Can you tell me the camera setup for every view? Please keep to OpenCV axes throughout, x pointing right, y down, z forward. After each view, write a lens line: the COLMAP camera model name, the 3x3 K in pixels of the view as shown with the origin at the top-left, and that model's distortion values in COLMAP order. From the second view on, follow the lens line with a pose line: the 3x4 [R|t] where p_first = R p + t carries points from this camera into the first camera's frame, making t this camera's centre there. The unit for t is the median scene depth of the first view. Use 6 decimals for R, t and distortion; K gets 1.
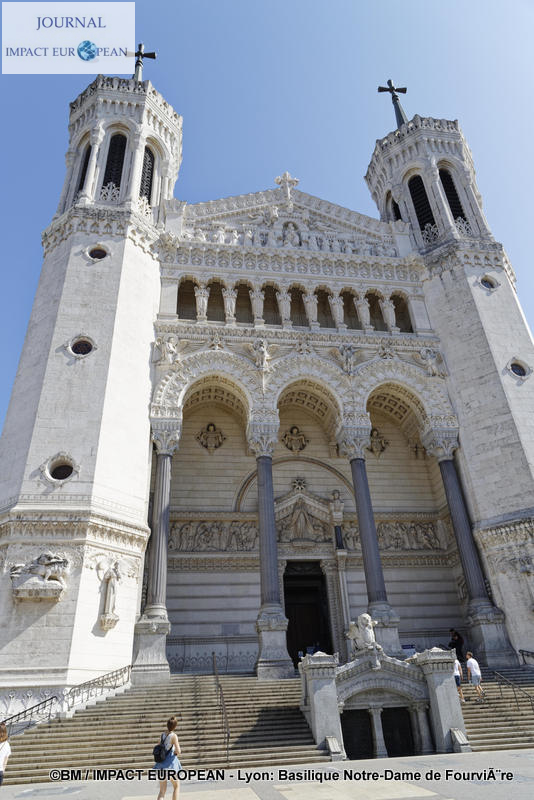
lens RADIAL K [[521.3, 0, 265.5], [0, 521.3, 410.8], [0, 0, 1]] dist [-0.011512, 0.001740]
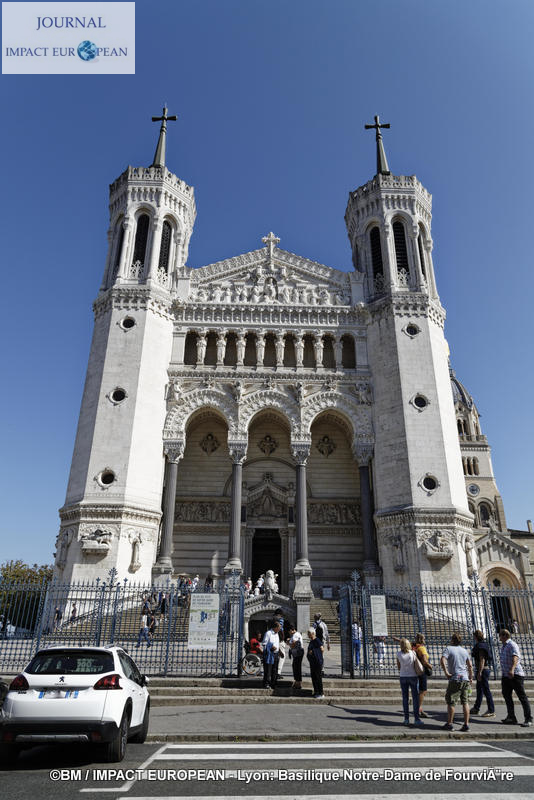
lens RADIAL K [[525.4, 0, 268.5], [0, 525.4, 408.0], [0, 0, 1]] dist [-0.013885, -0.000952]
pose [[0.991661, 0.004820, -0.128785, 0.263712], [0.011850, 0.991657, 0.128362, -0.249685], [0.128329, -0.128818, 0.983330, -0.443308]]
